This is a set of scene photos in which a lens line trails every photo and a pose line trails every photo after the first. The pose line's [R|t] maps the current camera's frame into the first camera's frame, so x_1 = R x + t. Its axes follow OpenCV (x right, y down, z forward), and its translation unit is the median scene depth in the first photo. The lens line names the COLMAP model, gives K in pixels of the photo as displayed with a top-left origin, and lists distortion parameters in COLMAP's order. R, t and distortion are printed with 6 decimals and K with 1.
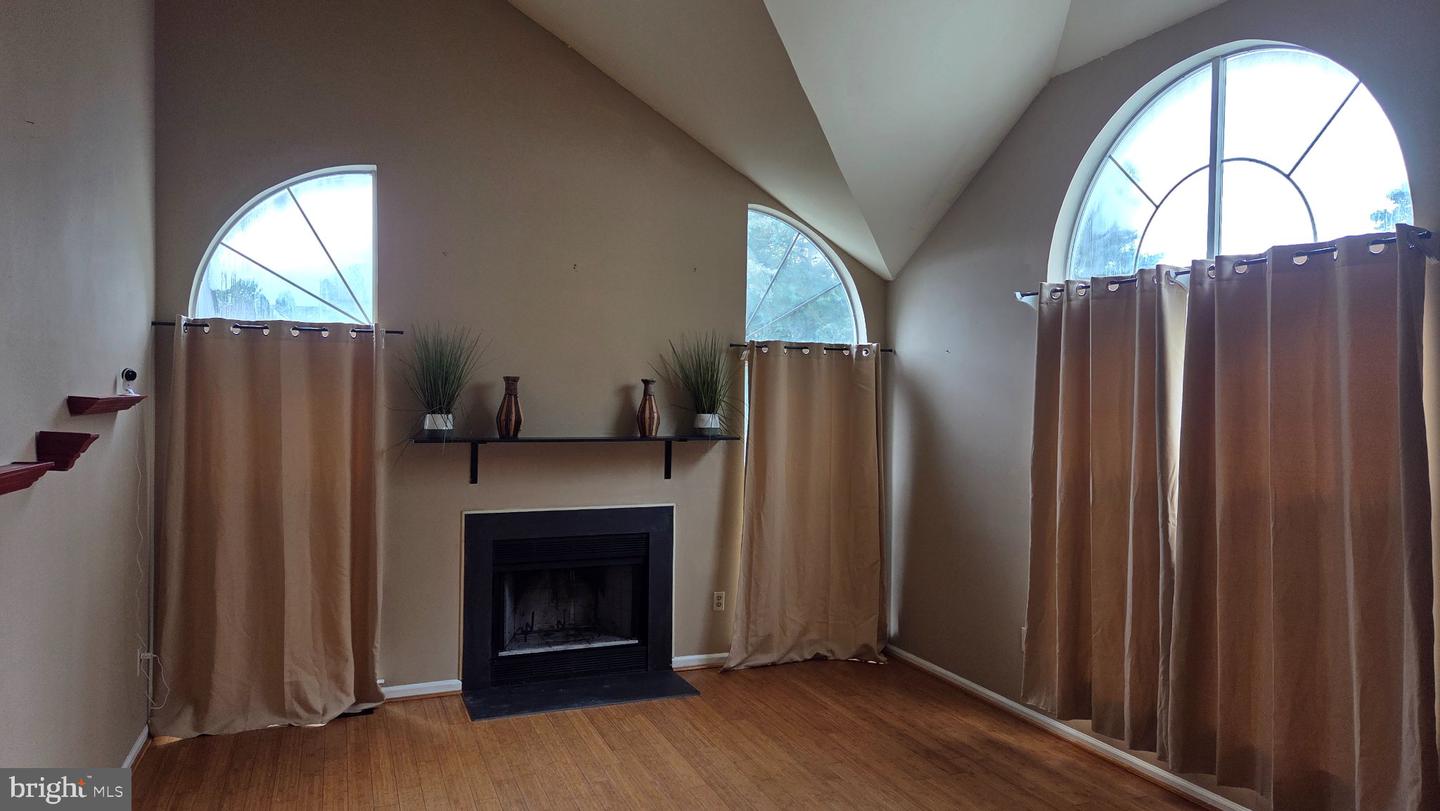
lens RADIAL K [[936.3, 0, 724.3], [0, 936.3, 406.2], [0, 0, 1]] dist [0.034610, -0.005947]
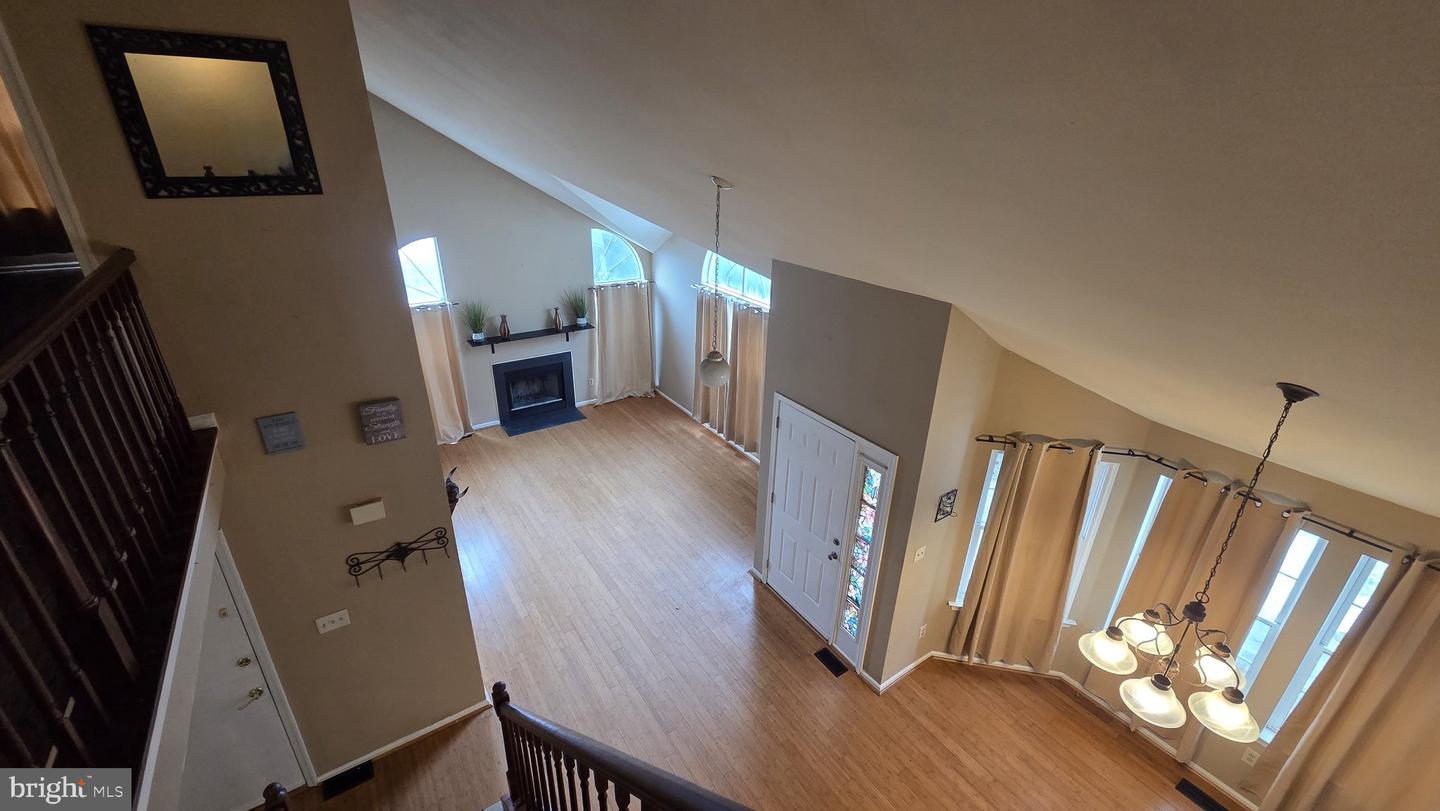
lens RADIAL K [[586.5, 0, 721.1], [0, 586.5, 399.4], [0, 0, 1]] dist [0.007886, -0.000122]
pose [[0.977921, -0.071351, 0.196417, 0.026781], [-0.014892, 0.913724, 0.406062, -0.476032], [-0.208444, -0.400021, 0.892488, -0.660211]]
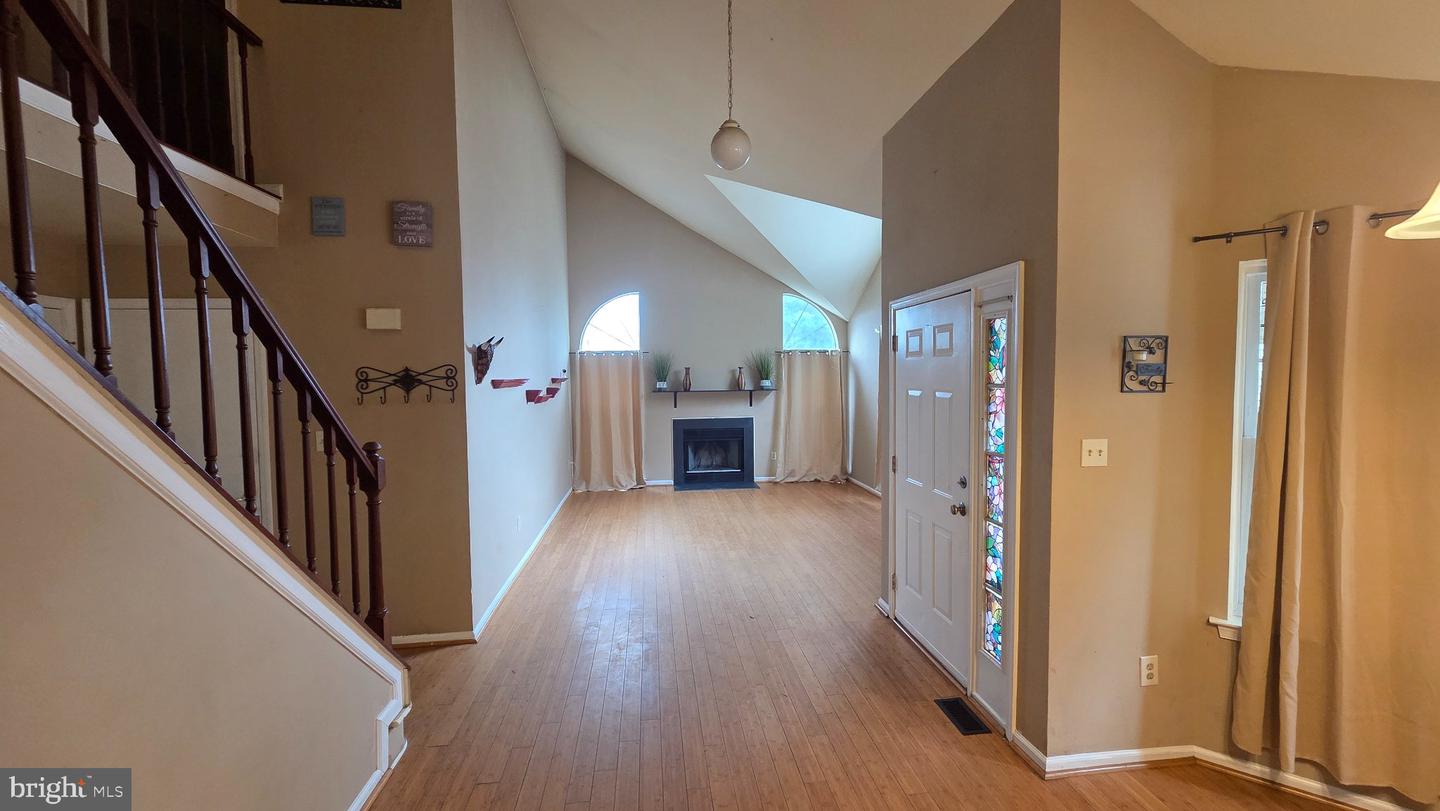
lens RADIAL K [[586.5, 0, 726.0], [0, 586.5, 406.3], [0, 0, 1]] dist [0.007886, -0.000122]
pose [[0.965051, -0.009298, -0.261899, 0.304558], [0.020982, 0.998904, 0.041851, 0.010803], [0.261222, -0.045883, 0.964188, -0.564950]]
